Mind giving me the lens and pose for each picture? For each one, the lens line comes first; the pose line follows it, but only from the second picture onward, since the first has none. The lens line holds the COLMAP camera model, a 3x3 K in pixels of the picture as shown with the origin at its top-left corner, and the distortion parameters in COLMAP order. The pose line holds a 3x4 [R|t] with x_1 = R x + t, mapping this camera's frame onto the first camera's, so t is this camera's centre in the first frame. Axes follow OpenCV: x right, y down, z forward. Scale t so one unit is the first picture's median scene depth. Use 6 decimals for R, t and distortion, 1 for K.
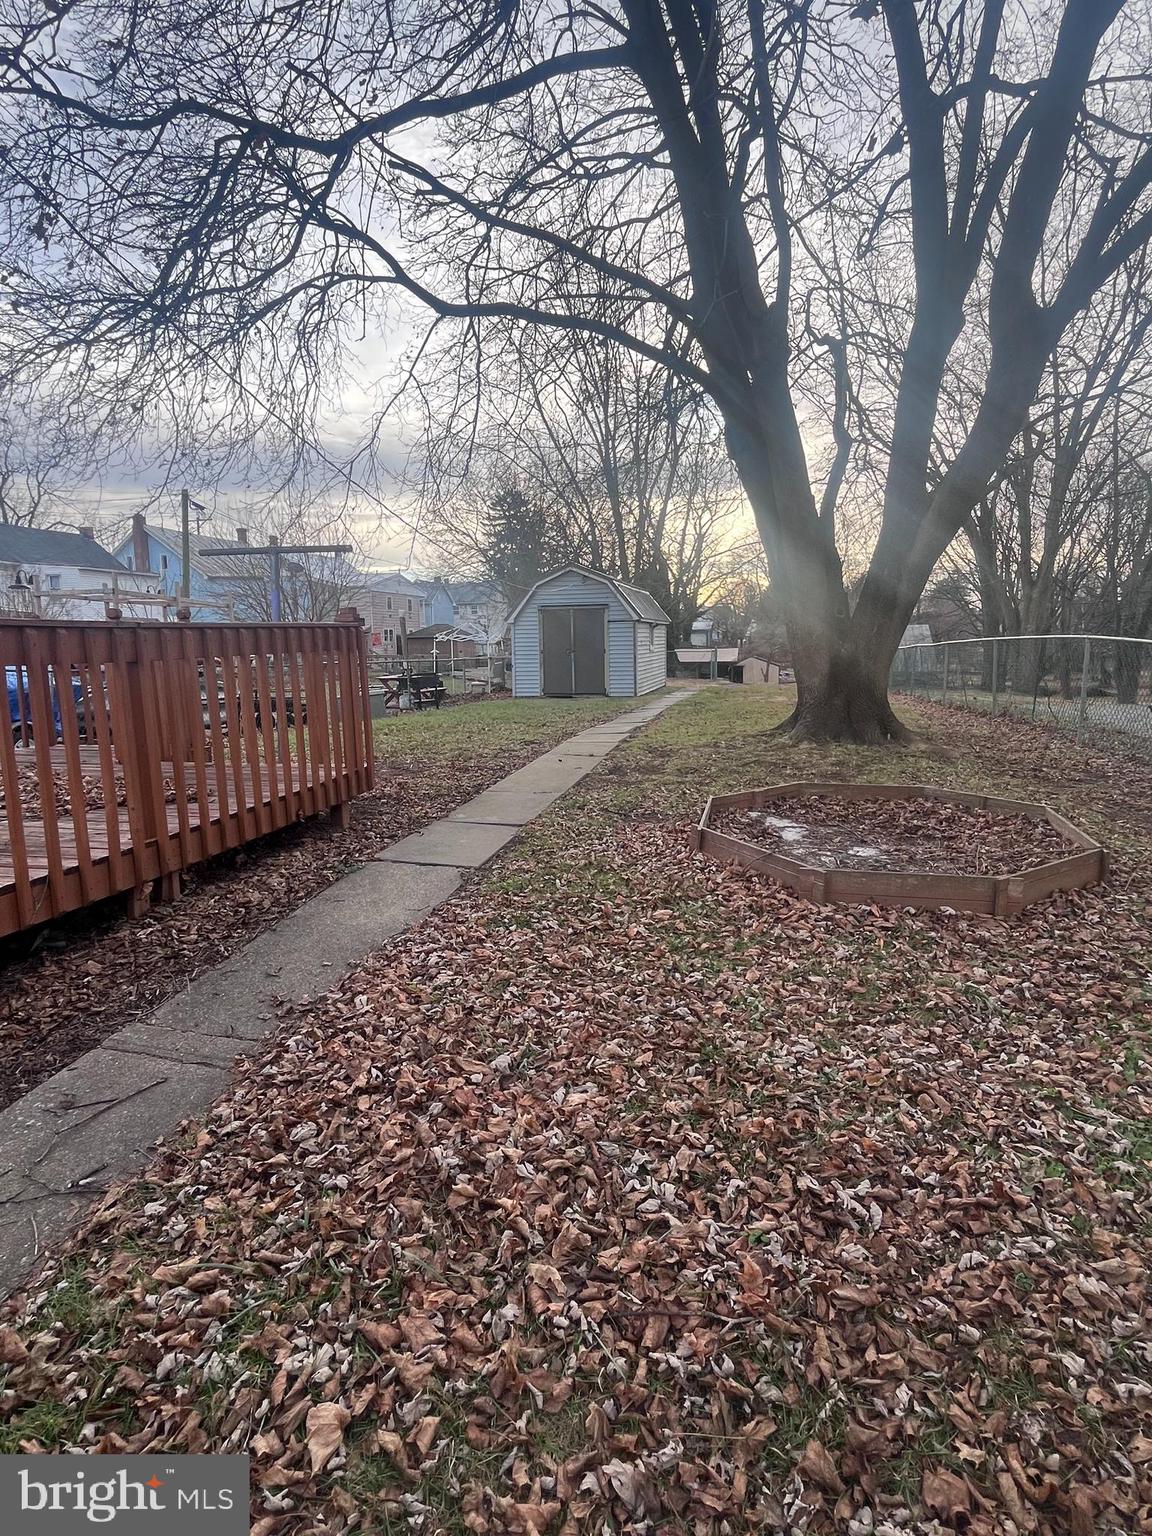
lens RADIAL K [[791.2, 0, 575.0], [0, 791.2, 770.5], [0, 0, 1]] dist [0.000923, 0.000063]
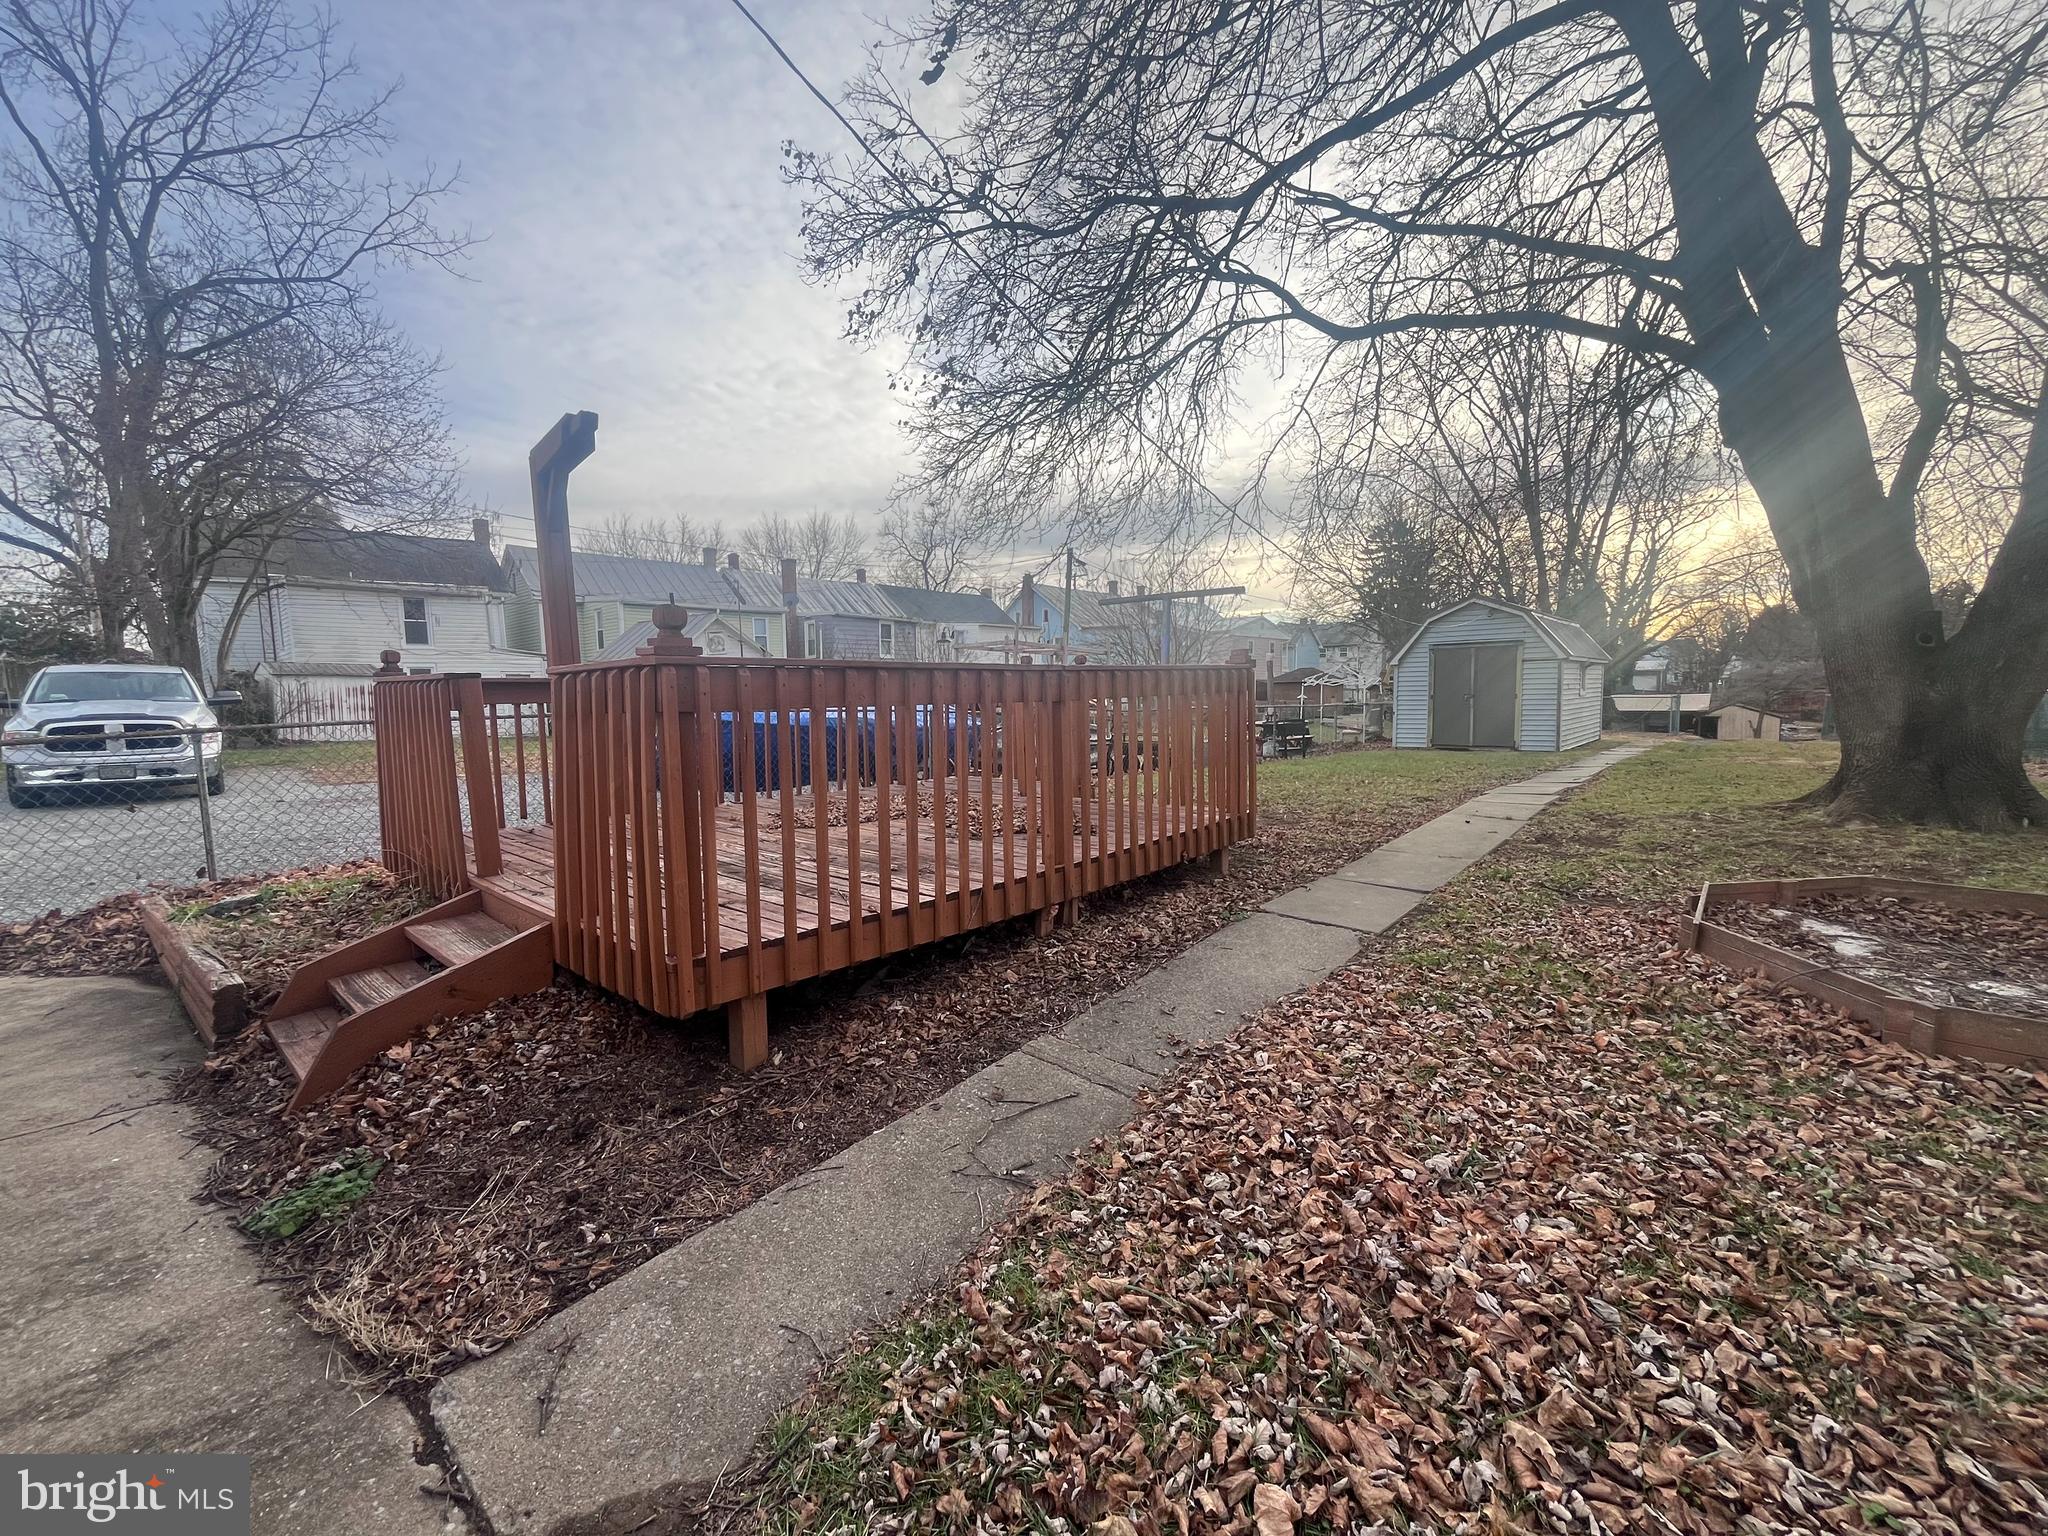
lens RADIAL K [[824.8, 0, 1020.6], [0, 824.8, 770.0], [0, 0, 1]] dist [0.001534, -0.000382]
pose [[0.882157, 0.042312, -0.469051, -0.054364], [-0.071345, 0.996468, -0.044292, 0.009701], [0.465521, 0.072537, 0.882059, -0.017855]]
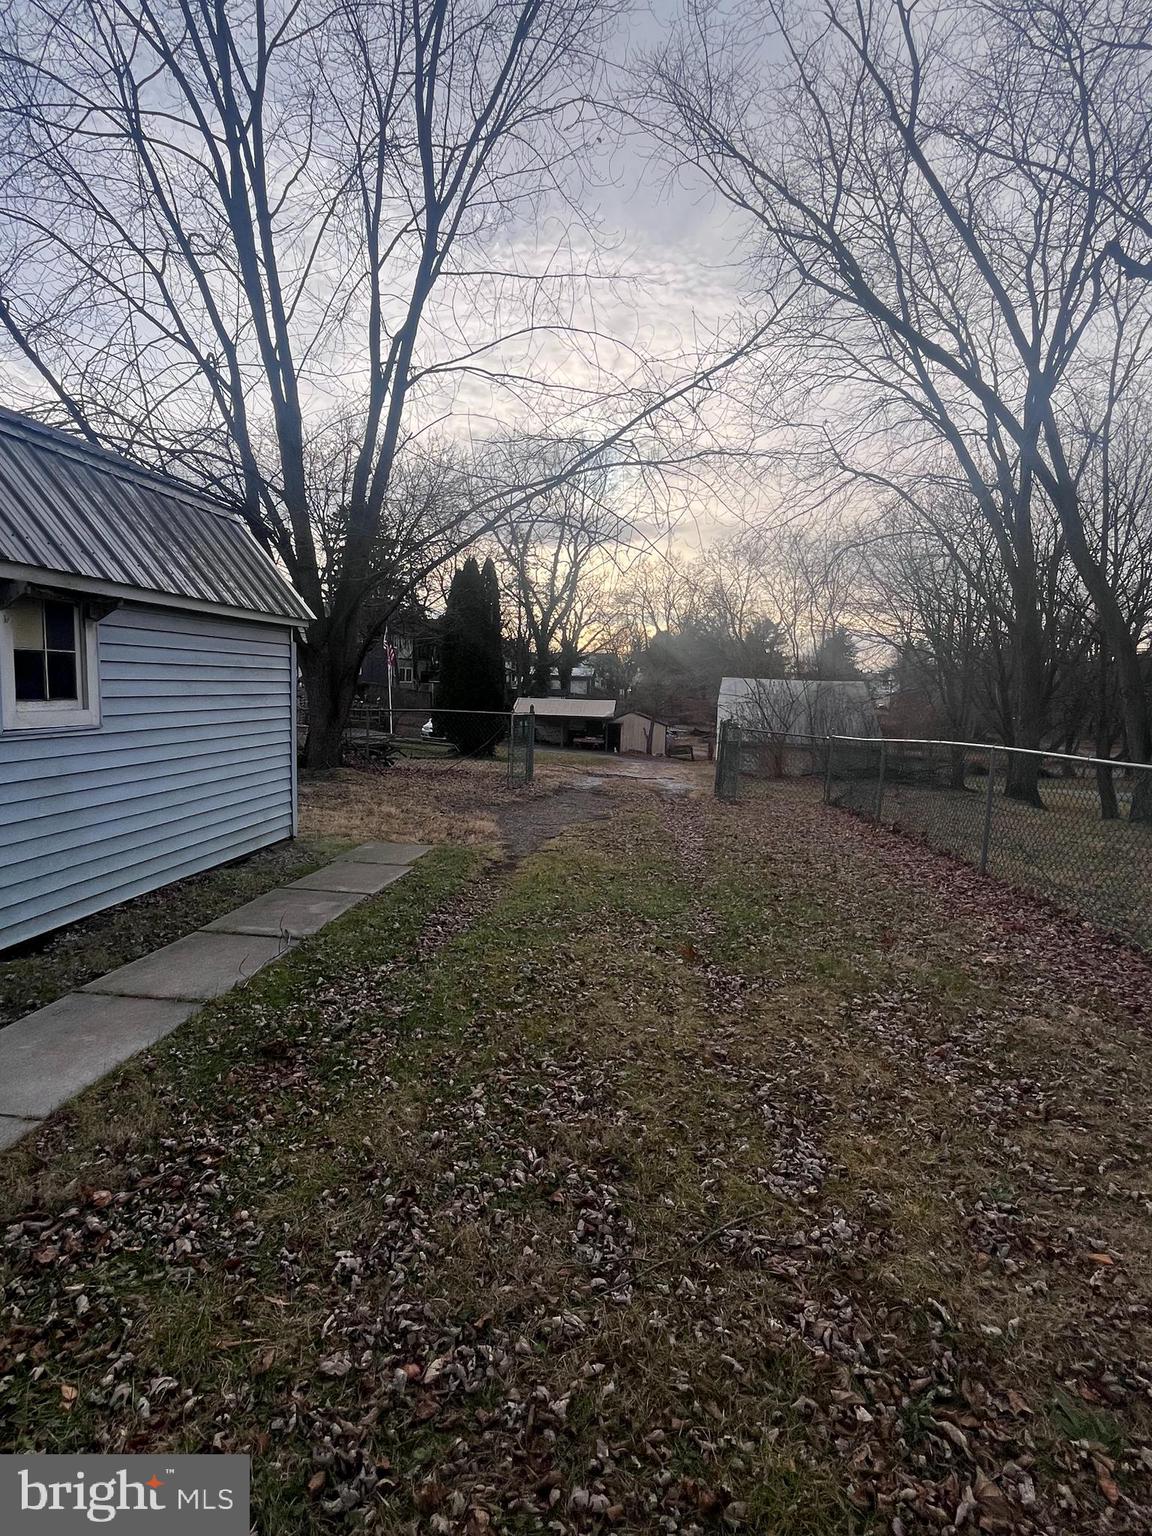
lens RADIAL K [[791.2, 0, 575.3], [0, 791.2, 760.1], [0, 0, 1]] dist [0.000923, 0.000063]
pose [[0.989761, 0.039997, 0.137015, 1.067734], [-0.030445, 0.997003, -0.071120, -0.680040], [-0.139449, 0.066220, 0.988013, 4.013712]]
